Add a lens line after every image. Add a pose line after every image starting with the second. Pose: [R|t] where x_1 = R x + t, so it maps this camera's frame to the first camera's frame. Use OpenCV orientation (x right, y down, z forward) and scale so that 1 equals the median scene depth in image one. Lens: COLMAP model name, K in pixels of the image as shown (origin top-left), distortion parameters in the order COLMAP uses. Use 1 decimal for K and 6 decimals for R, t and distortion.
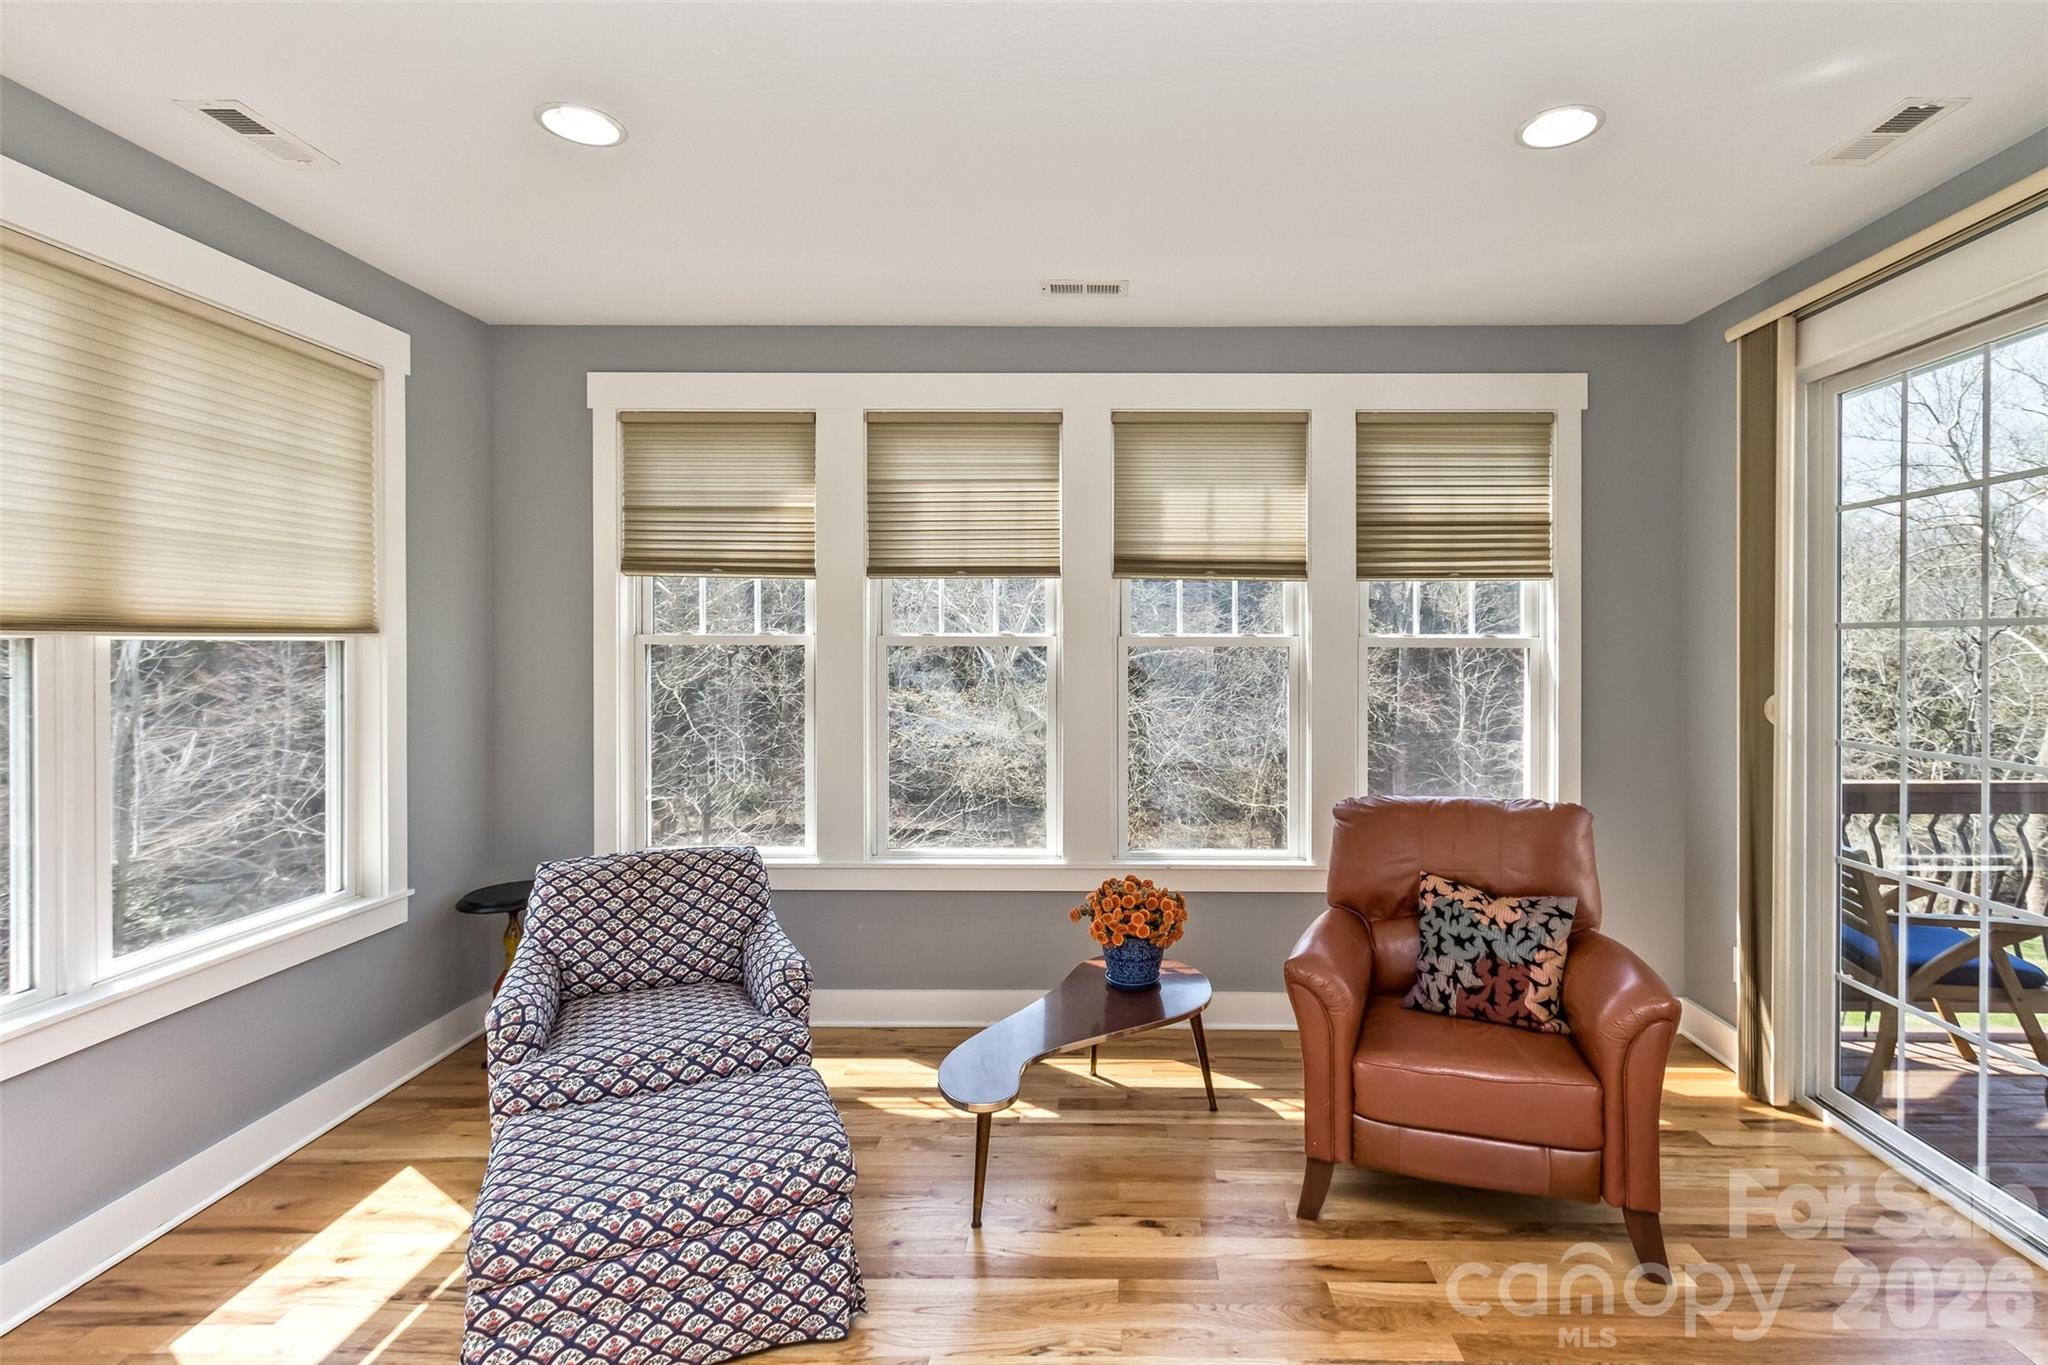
lens RADIAL K [[962.7, 0, 1096.4], [0, 962.7, 642.5], [0, 0, 1]] dist [0.001868, 0.000214]
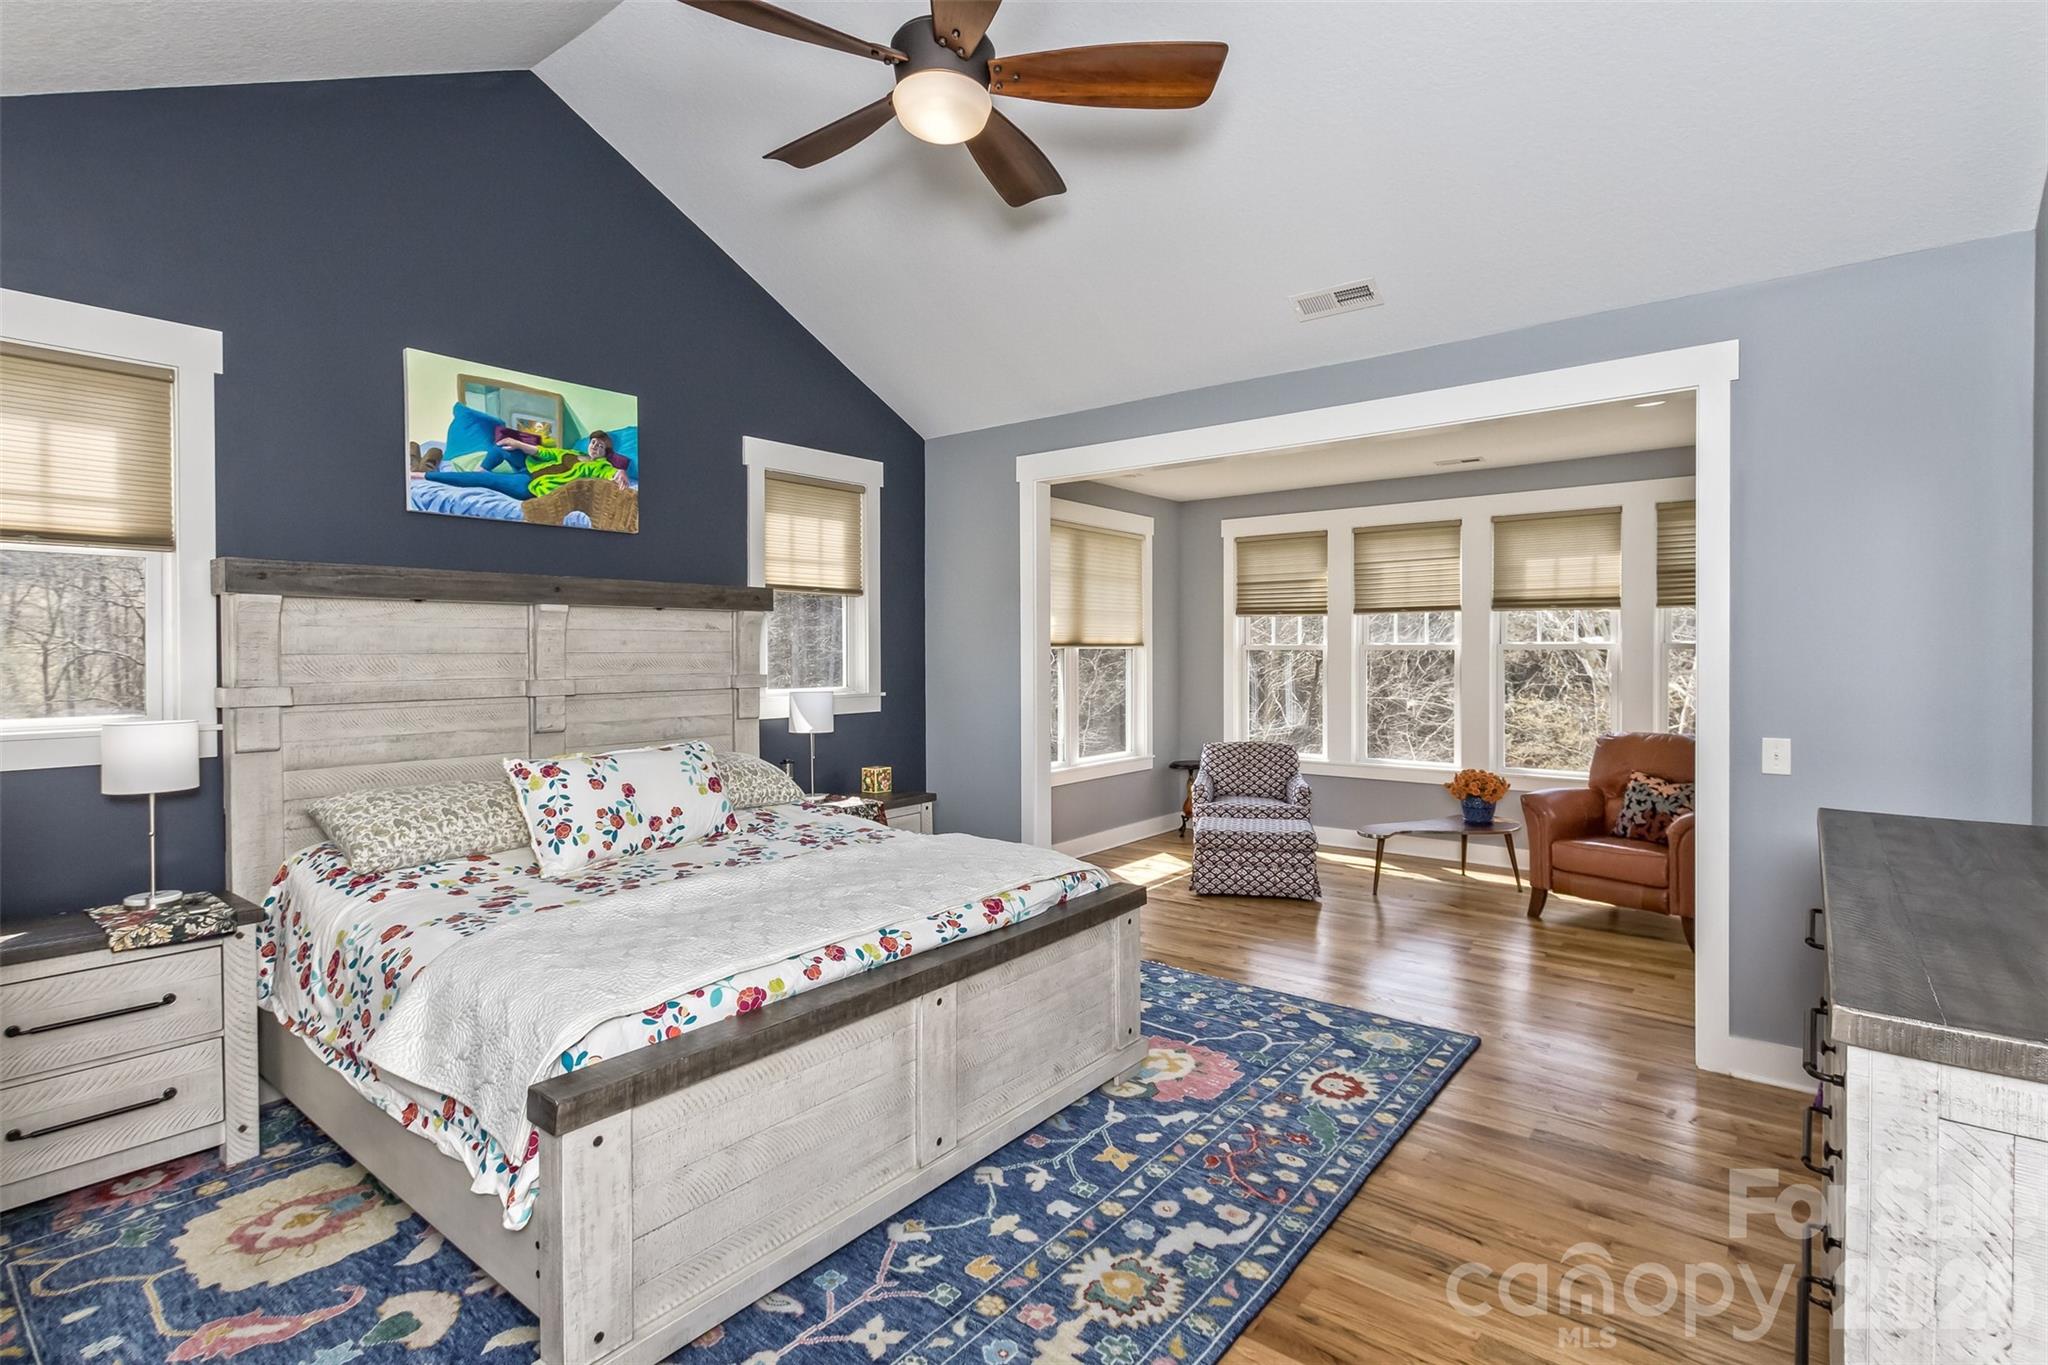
lens RADIAL K [[962.7, 0, 1029.0], [0, 962.7, 666.0], [0, 0, 1]] dist [0.001868, 0.000214]
pose [[0.785668, 0.005486, -0.618624, 0.442273], [0.004244, 0.999889, 0.014257, 0.004827], [0.618634, -0.013827, 0.785558, -0.911562]]
